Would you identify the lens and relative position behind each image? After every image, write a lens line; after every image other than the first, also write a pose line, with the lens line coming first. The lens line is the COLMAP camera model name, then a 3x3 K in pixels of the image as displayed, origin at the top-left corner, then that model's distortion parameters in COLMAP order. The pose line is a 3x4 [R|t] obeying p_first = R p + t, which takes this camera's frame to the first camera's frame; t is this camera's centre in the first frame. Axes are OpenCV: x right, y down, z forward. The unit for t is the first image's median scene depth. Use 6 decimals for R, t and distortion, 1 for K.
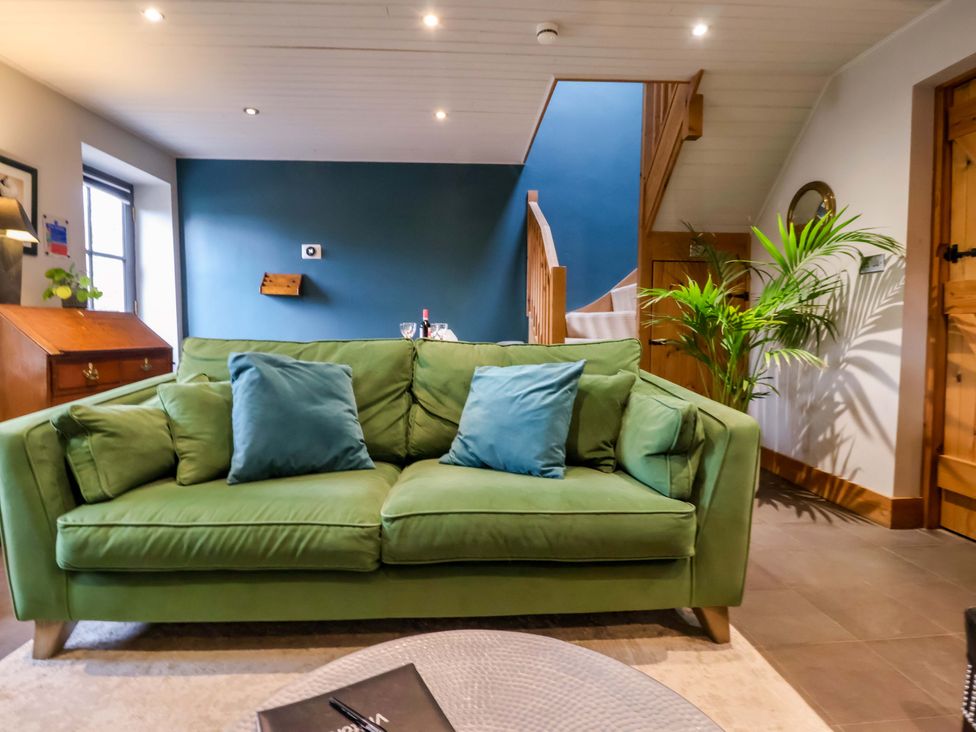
lens RADIAL K [[510.2, 0, 483.9], [0, 510.2, 349.6], [0, 0, 1]] dist [0.001687, -0.013340]
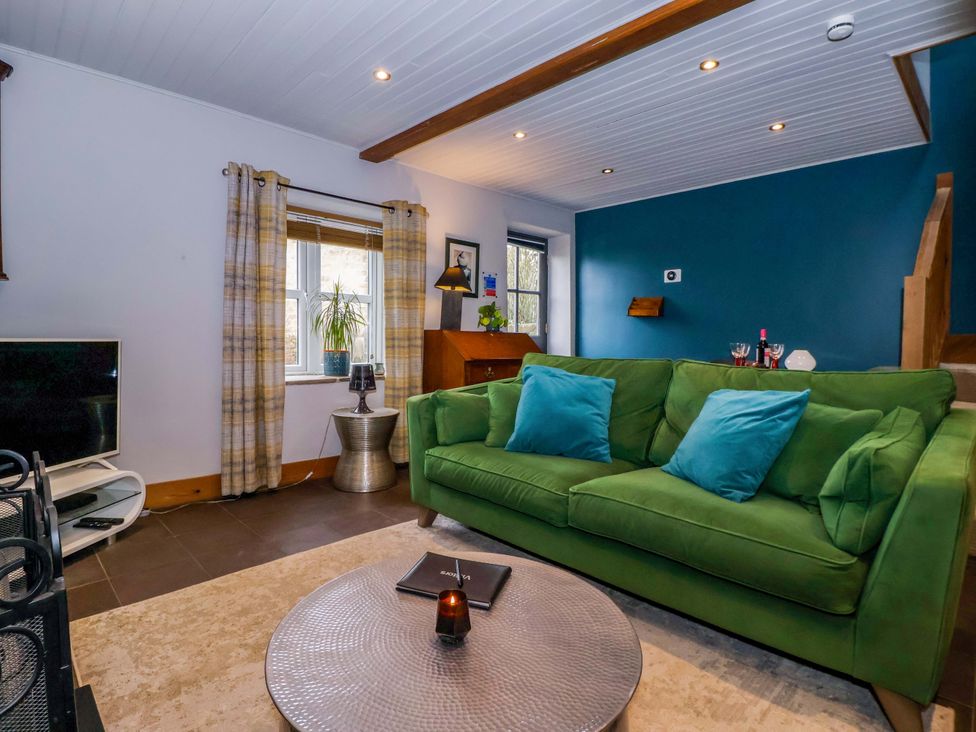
lens RADIAL K [[510.2, 0, 472.8], [0, 510.2, 347.0], [0, 0, 1]] dist [0.001687, -0.013340]
pose [[0.650521, 0.019630, -0.759234, 0.509273], [-0.042520, 0.999039, -0.010602, -0.022634], [0.758297, 0.039180, 0.650731, -0.075692]]
